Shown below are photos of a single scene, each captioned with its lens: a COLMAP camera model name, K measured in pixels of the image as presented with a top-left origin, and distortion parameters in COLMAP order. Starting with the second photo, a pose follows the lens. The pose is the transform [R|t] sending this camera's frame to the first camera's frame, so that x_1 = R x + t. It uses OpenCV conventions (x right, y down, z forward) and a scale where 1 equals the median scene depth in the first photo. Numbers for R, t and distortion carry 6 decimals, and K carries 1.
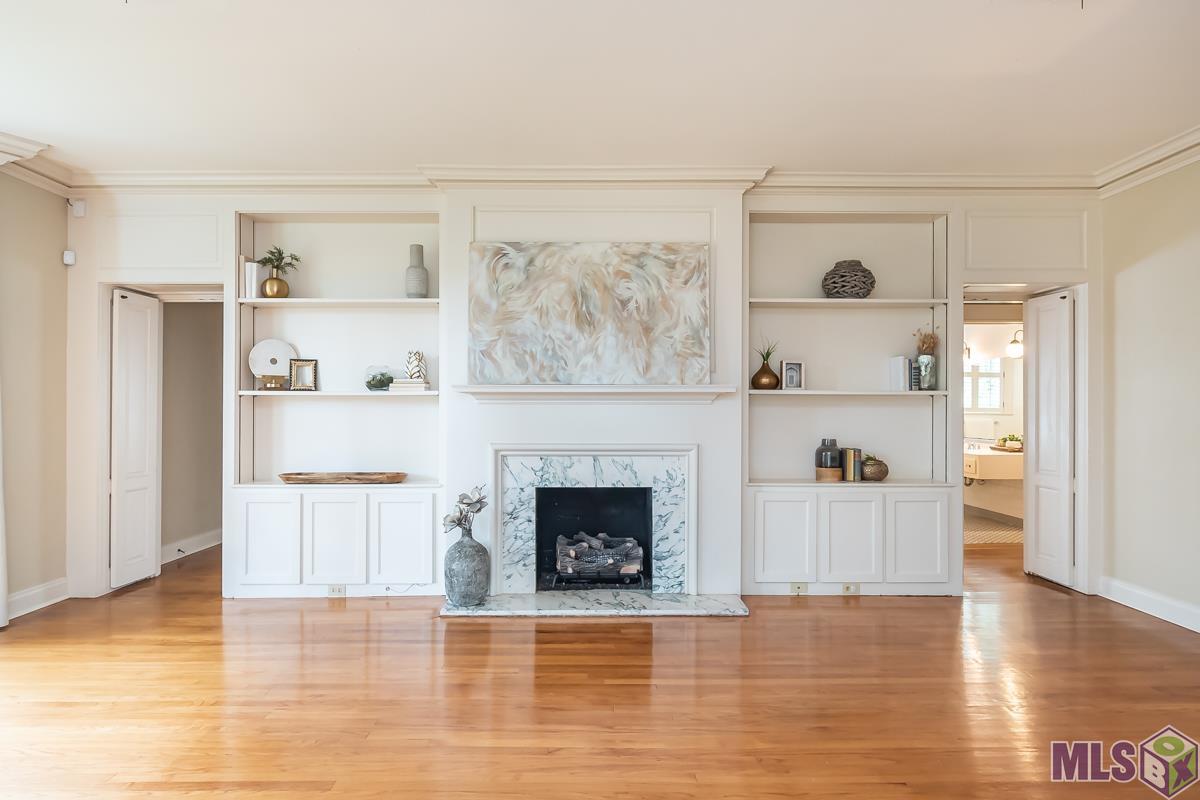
lens RADIAL K [[677.6, 0, 599.9], [0, 677.6, 414.6], [0, 0, 1]] dist [-0.001392, -0.000973]
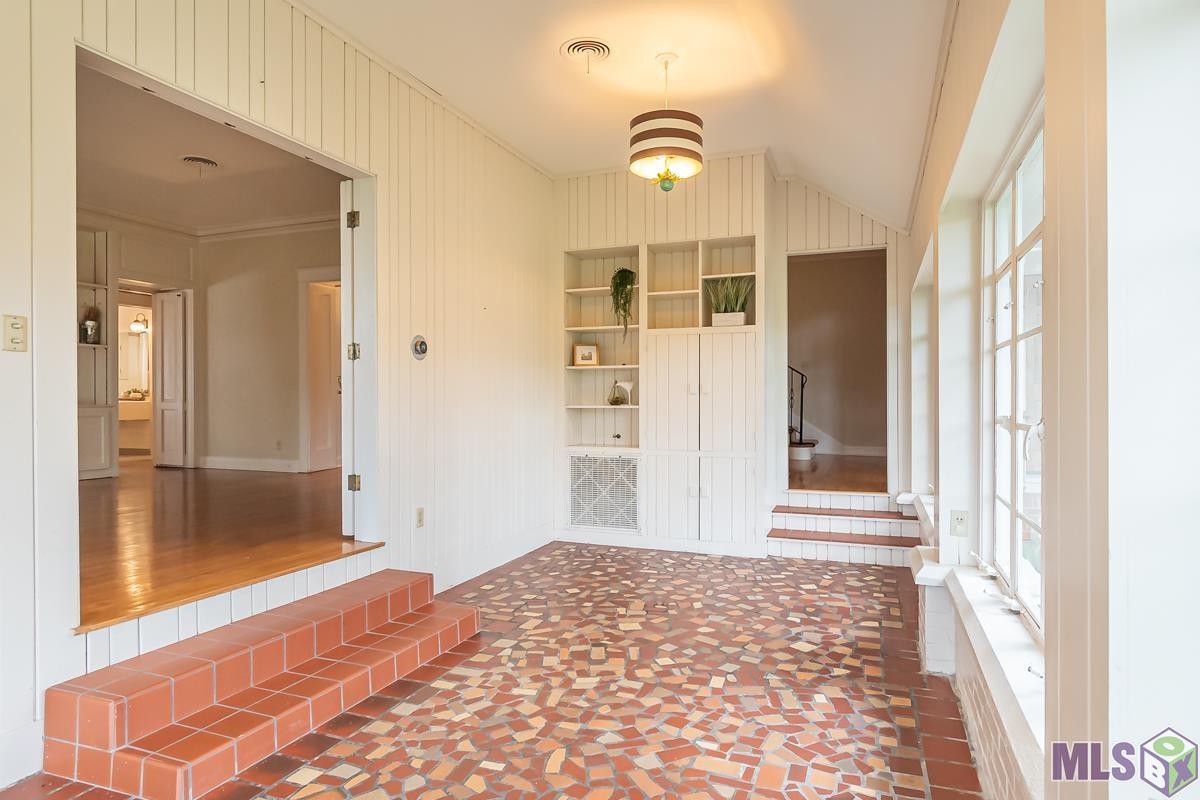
lens RADIAL K [[665.9, 0, 600.0], [0, 665.9, 400.0], [0, 0, 1]] dist [0.000628, 0.000008]
pose [[0.382644, -0.000229, 0.923896, -0.482992], [0.001892, 0.999998, -0.000536, 0.096856], [-0.923894, 0.001953, 0.382643, -0.653024]]
